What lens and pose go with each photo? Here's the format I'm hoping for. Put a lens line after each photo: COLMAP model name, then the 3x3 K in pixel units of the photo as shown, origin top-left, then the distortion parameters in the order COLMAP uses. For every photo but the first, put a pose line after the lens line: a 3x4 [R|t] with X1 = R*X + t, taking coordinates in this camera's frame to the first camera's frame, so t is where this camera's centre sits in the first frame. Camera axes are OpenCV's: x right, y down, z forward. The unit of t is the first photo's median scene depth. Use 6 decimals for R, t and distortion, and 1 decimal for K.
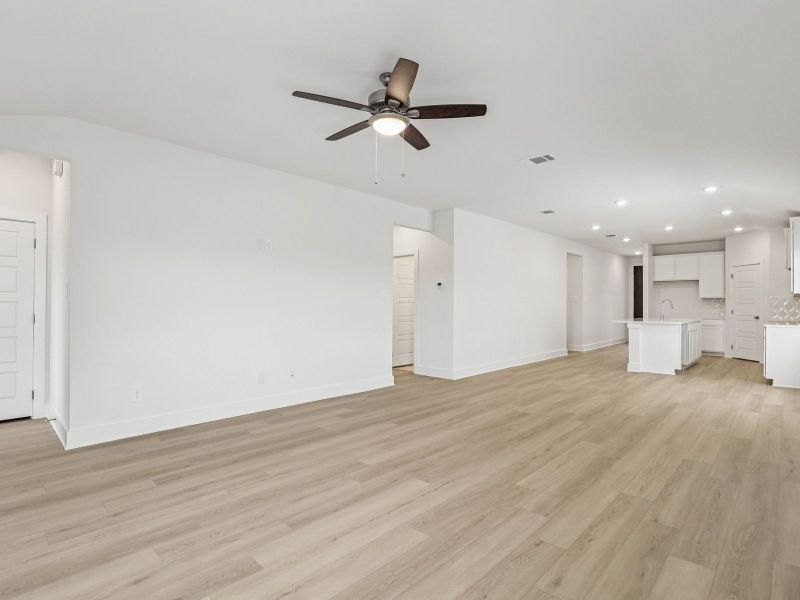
lens RADIAL K [[414.1, 0, 406.1], [0, 414.1, 305.8], [0, 0, 1]] dist [-0.026524, 0.000105]
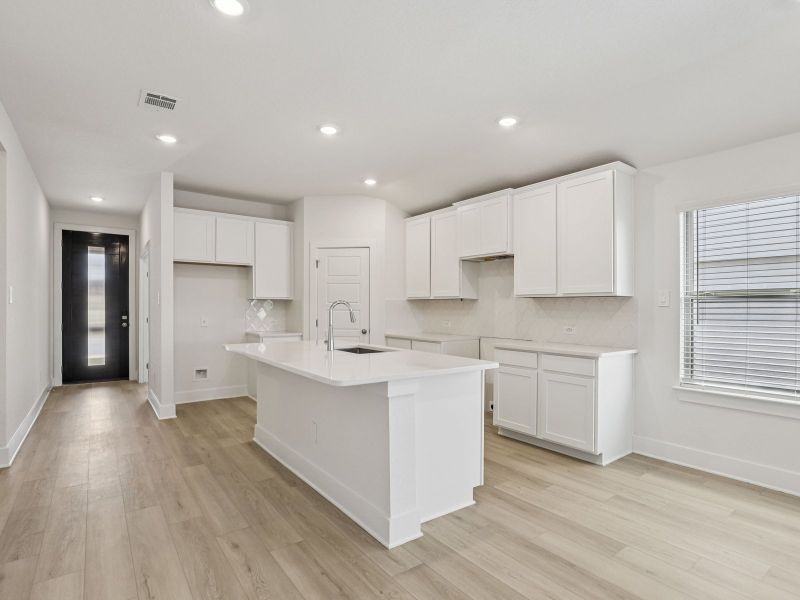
lens RADIAL K [[424.9, 0, 410.1], [0, 424.9, 309.3], [0, 0, 1]] dist [-0.021359, 0.000880]
pose [[0.163067, -0.001596, 0.986614, 0.252411], [-0.005815, 0.999980, 0.002578, -0.009614], [-0.986598, -0.006158, 0.163054, 0.948253]]
